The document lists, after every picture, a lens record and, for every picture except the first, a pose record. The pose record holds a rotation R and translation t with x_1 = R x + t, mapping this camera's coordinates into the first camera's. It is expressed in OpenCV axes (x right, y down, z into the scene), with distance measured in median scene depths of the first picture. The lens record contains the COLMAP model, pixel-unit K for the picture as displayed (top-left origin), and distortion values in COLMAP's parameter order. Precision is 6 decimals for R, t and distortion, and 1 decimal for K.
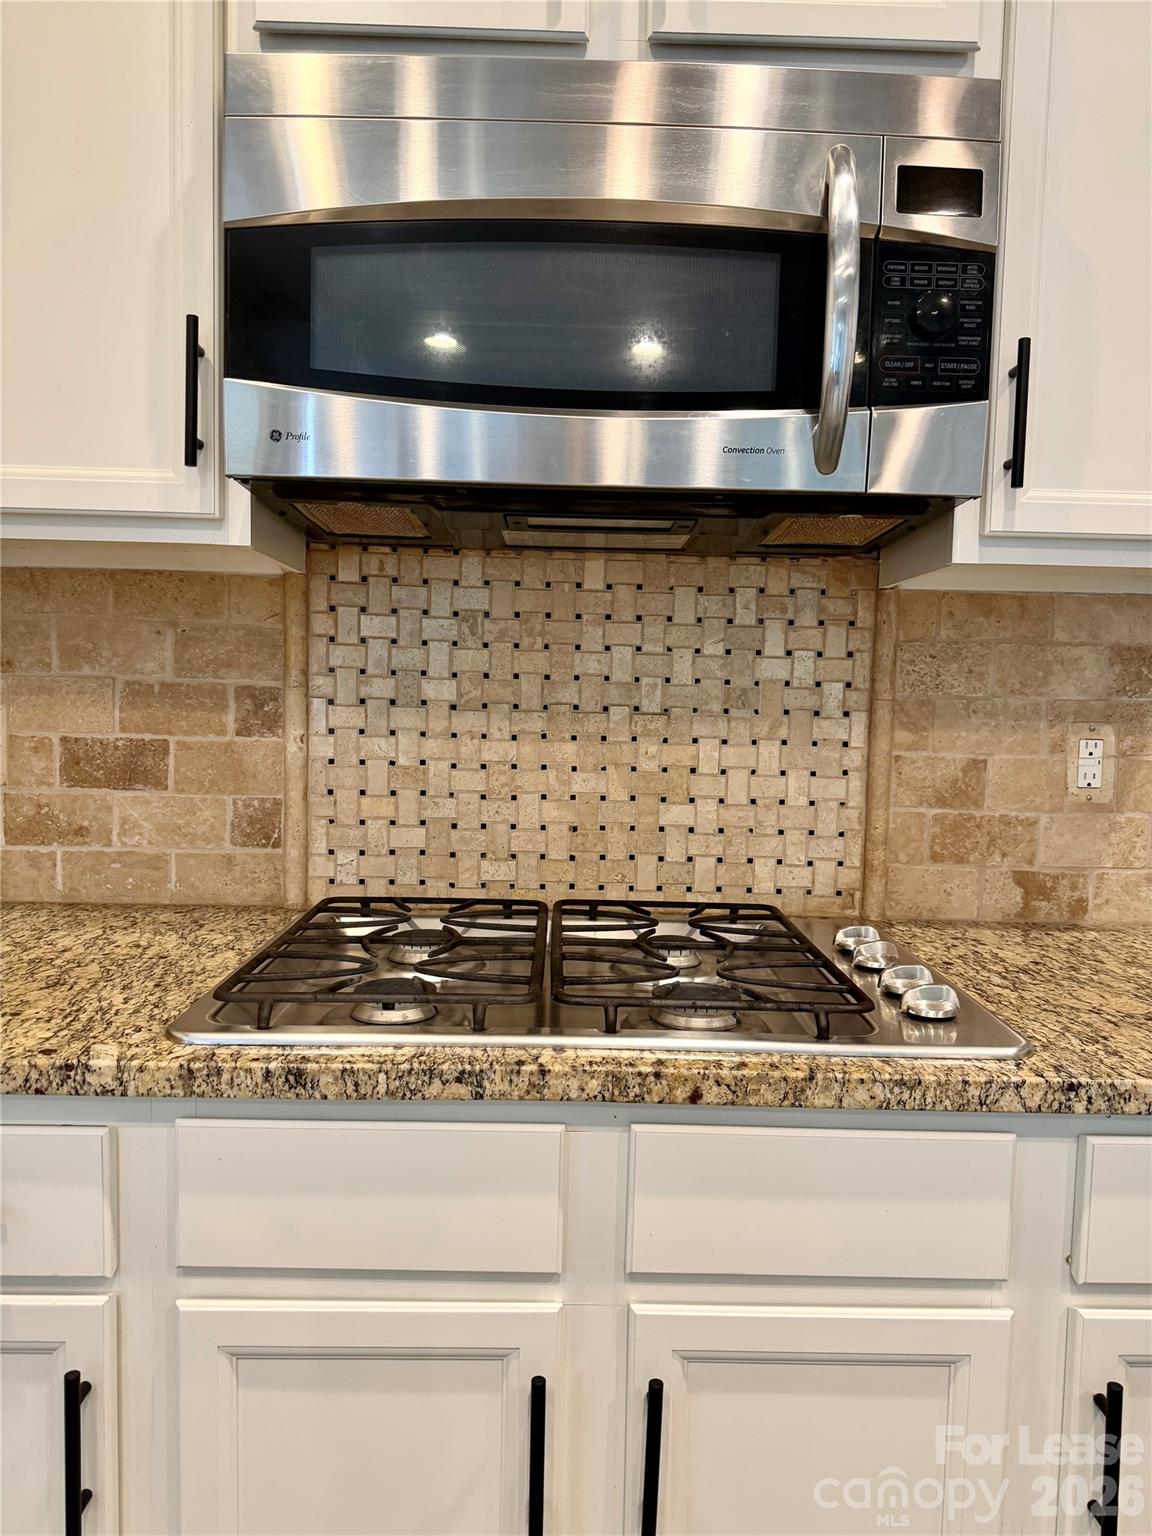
lens RADIAL K [[1071.7, 0, 576.1], [0, 1071.7, 765.1], [0, 0, 1]] dist [0.013916, 0.003745]
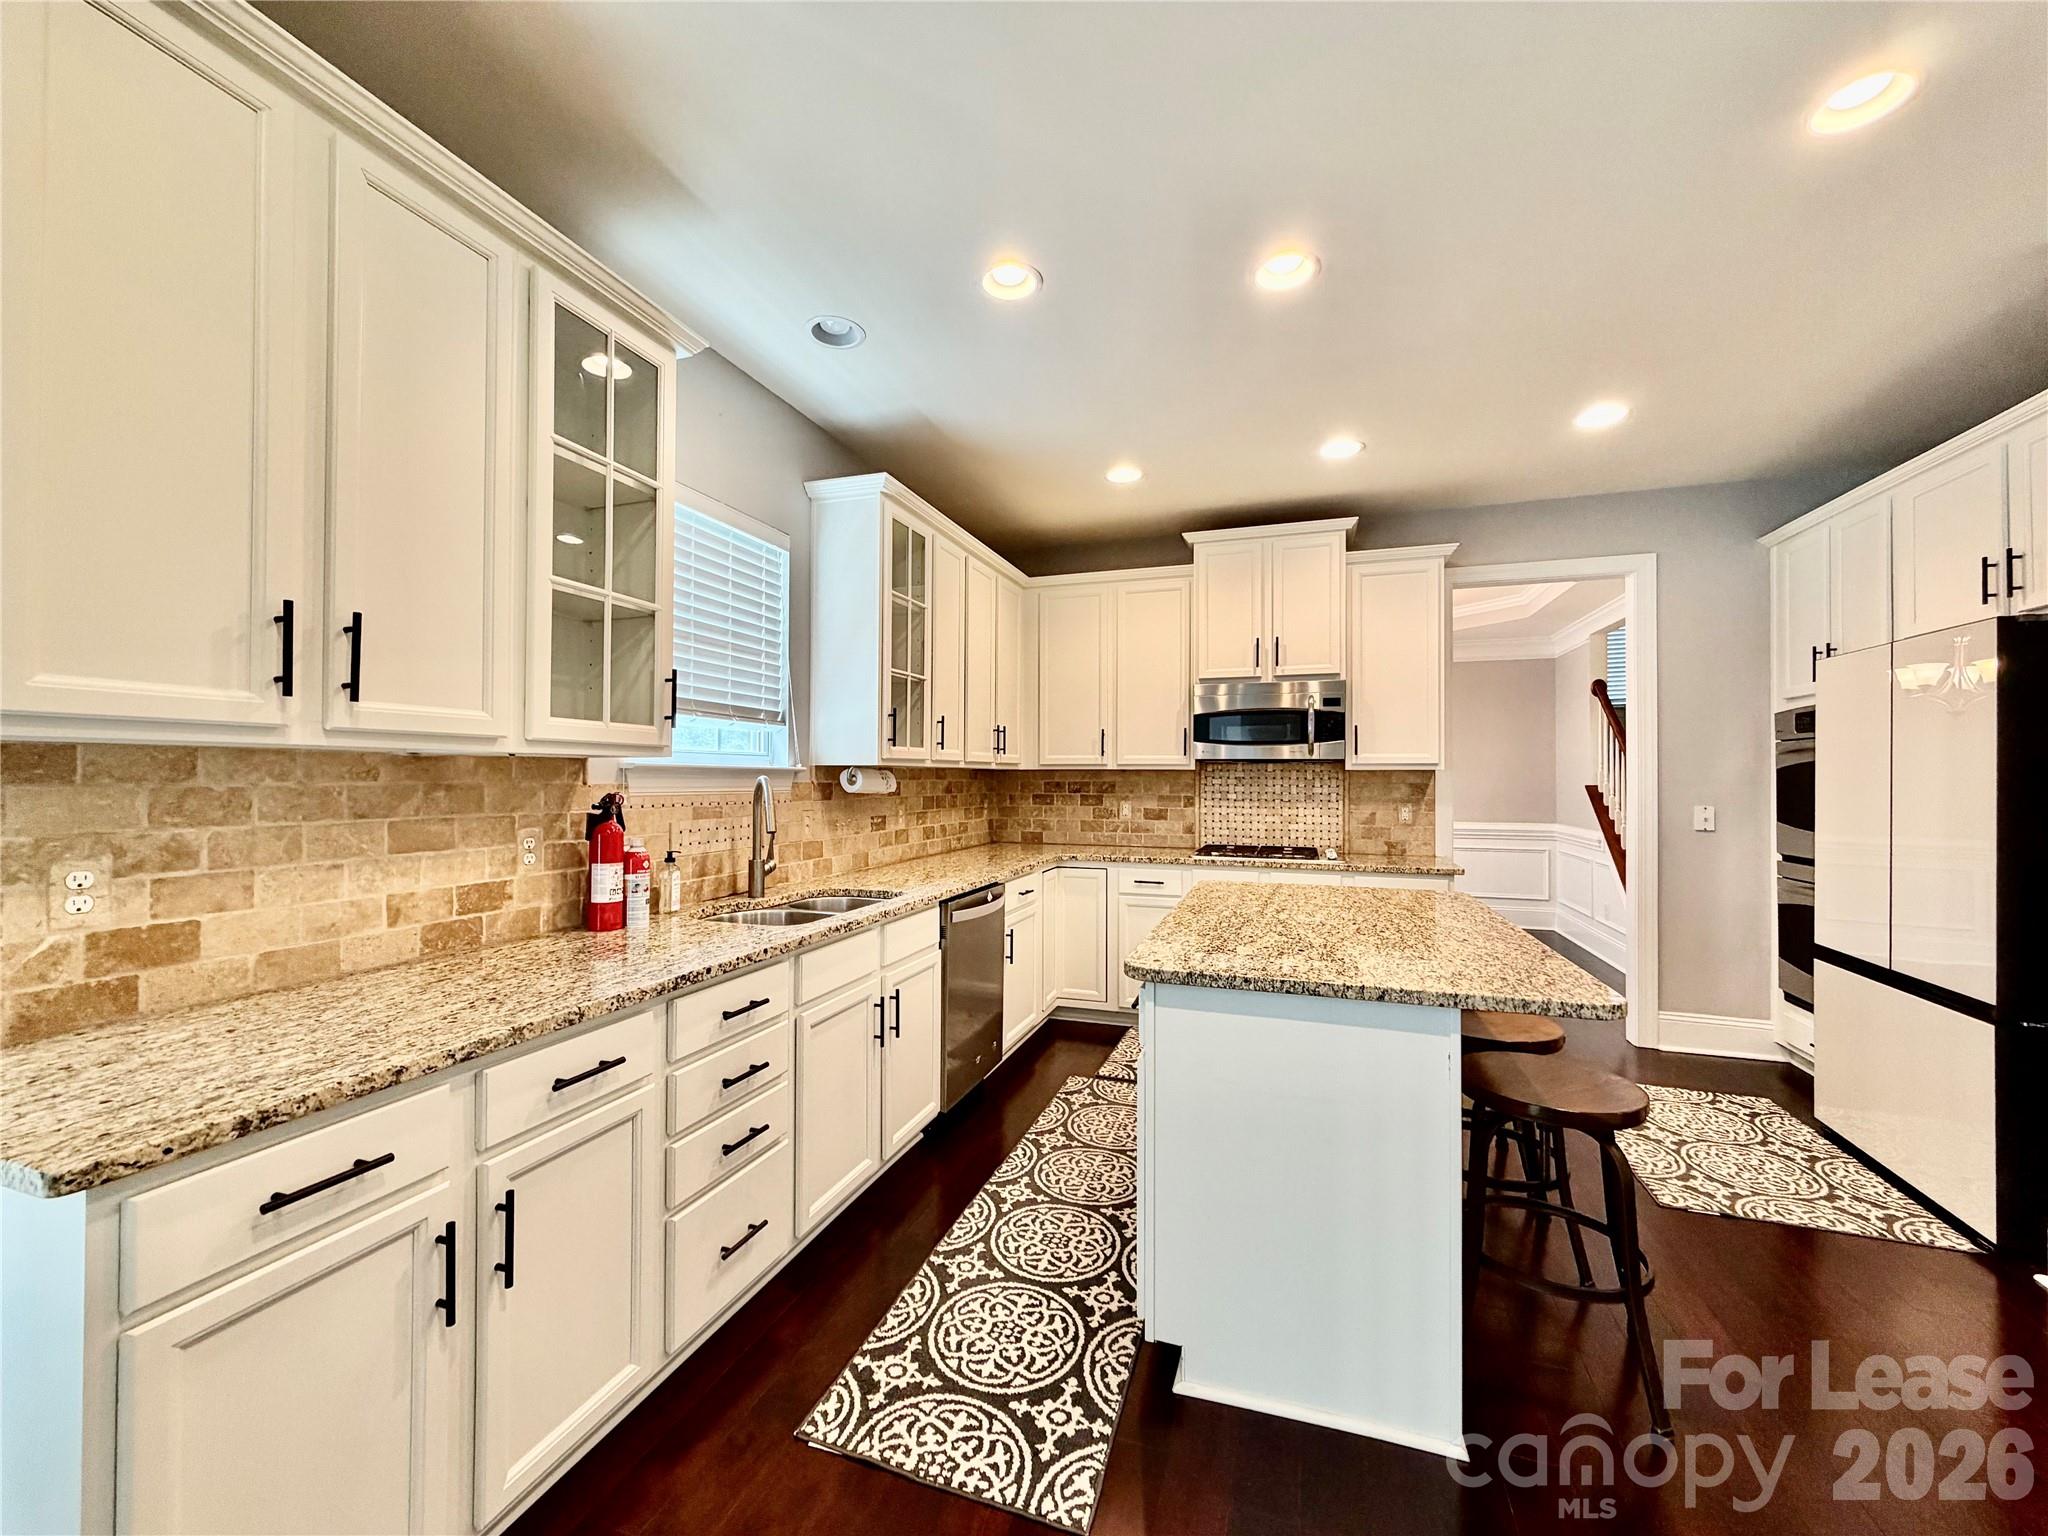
lens RADIAL K [[815.5, 0, 1026.5], [0, 815.5, 766.3], [0, 0, 1]] dist [0.017513, -0.000084]
pose [[0.943408, -0.023431, -0.330805, 0.171138], [-0.006316, 0.996050, -0.088565, 0.099256], [0.331573, 0.085642, 0.939534, -2.252417]]
